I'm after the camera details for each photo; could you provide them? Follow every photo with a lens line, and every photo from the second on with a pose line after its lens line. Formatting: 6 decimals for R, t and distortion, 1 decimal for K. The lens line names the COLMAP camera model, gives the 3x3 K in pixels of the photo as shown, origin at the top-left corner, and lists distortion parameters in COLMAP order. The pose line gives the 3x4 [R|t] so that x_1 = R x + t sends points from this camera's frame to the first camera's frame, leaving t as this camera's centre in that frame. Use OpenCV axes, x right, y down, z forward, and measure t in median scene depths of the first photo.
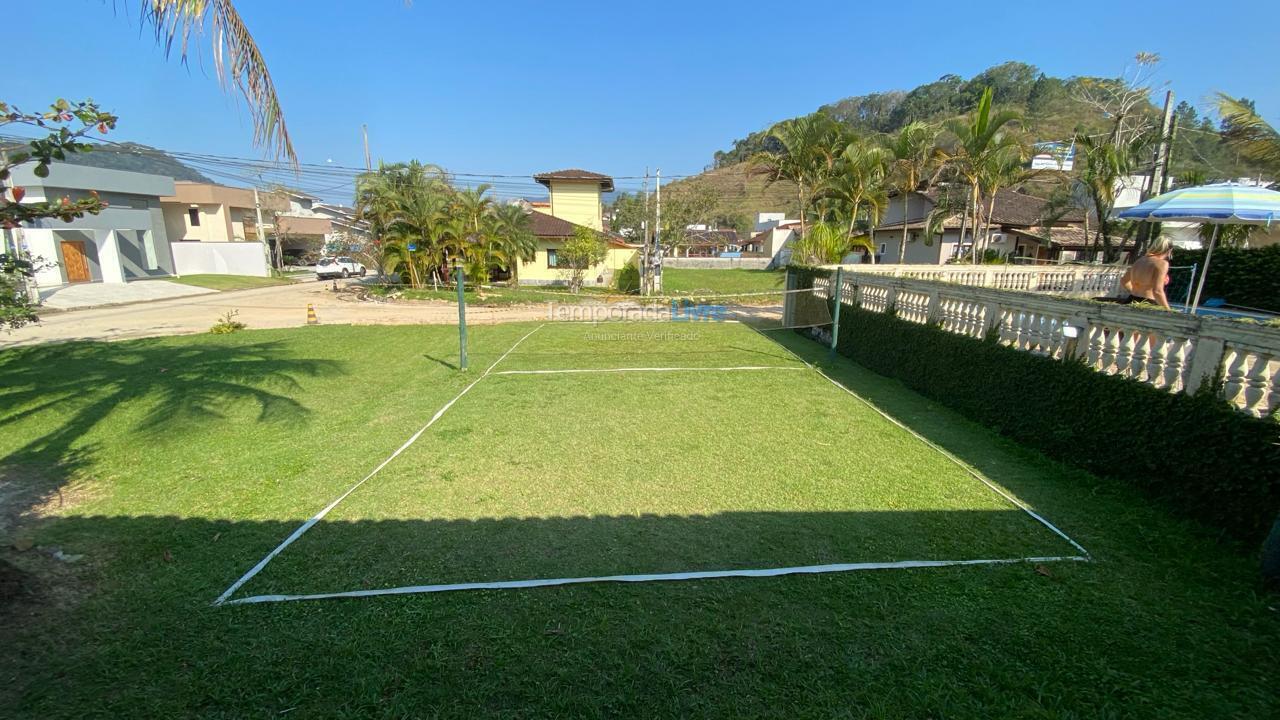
lens RADIAL K [[512.9, 0, 634.7], [0, 512.9, 358.1], [0, 0, 1]] dist [0.005161, -0.014127]
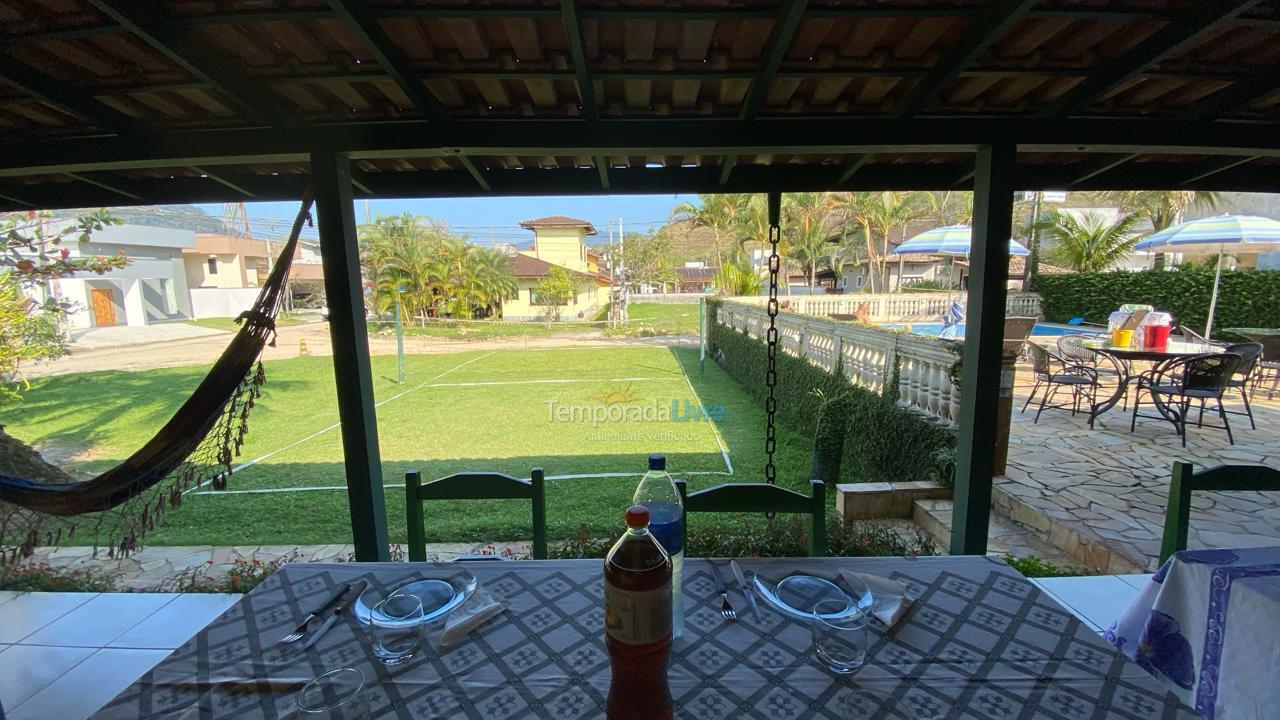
lens RADIAL K [[515.7, 0, 645.2], [0, 515.7, 355.1], [0, 0, 1]] dist [0.001990, -0.014337]
pose [[0.999754, -0.018424, -0.012384, 0.102853], [0.017405, 0.996811, -0.077877, 0.022660], [0.013779, 0.077642, 0.996886, -0.094965]]
